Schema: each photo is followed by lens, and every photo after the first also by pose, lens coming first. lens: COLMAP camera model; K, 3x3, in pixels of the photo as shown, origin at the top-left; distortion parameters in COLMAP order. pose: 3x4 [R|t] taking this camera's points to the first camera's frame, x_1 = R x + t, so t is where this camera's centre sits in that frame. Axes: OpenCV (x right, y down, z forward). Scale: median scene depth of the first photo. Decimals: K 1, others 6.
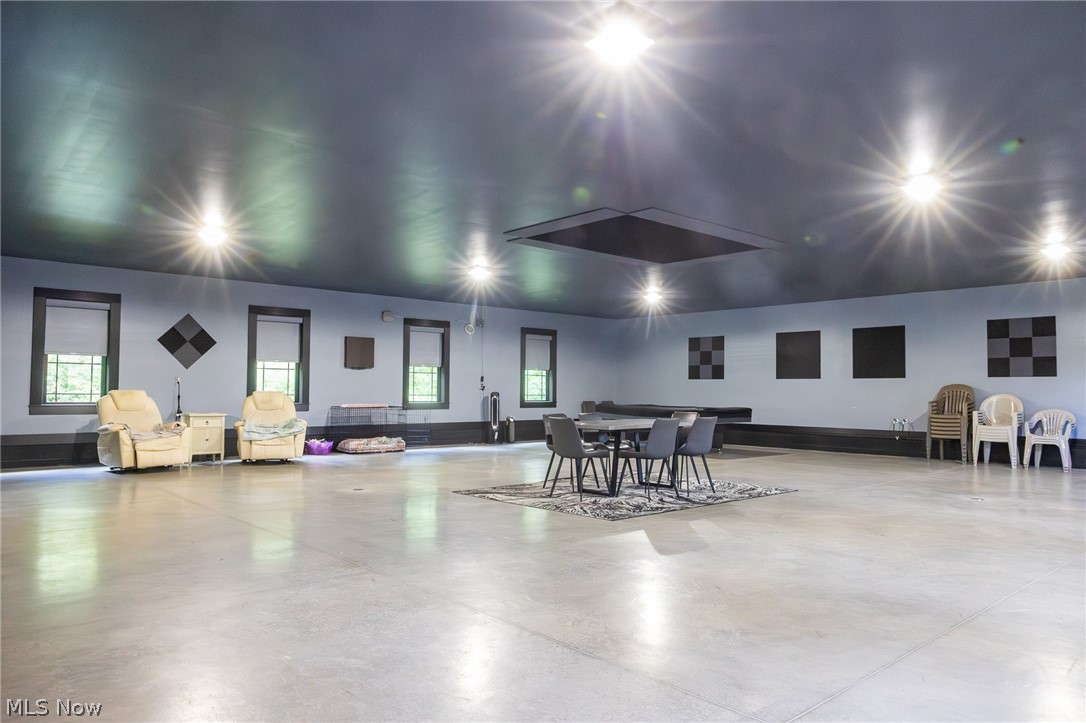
lens RADIAL K [[727.3, 0, 538.1], [0, 727.3, 359.6], [0, 0, 1]] dist [-0.010610, 0.013407]
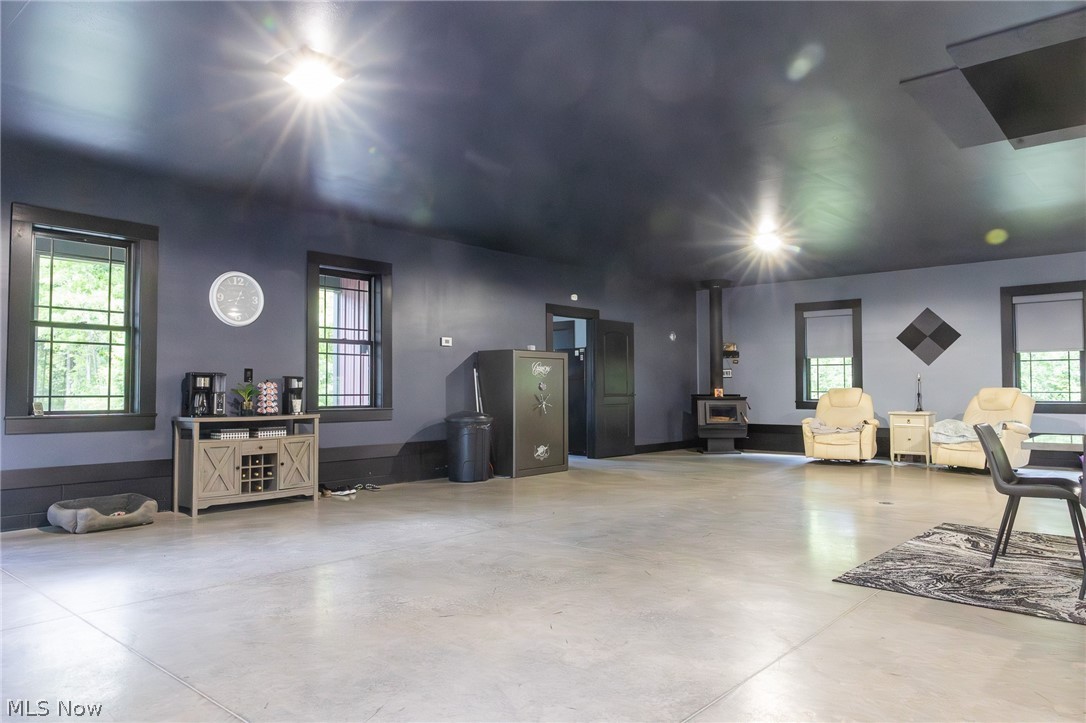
lens RADIAL K [[727.3, 0, 538.2], [0, 727.3, 364.7], [0, 0, 1]] dist [-0.010610, 0.013407]
pose [[0.120000, -0.037401, -0.992069, 0.450633], [0.046135, 0.998421, -0.032060, 0.020695], [0.991701, -0.041922, 0.121536, 0.412370]]
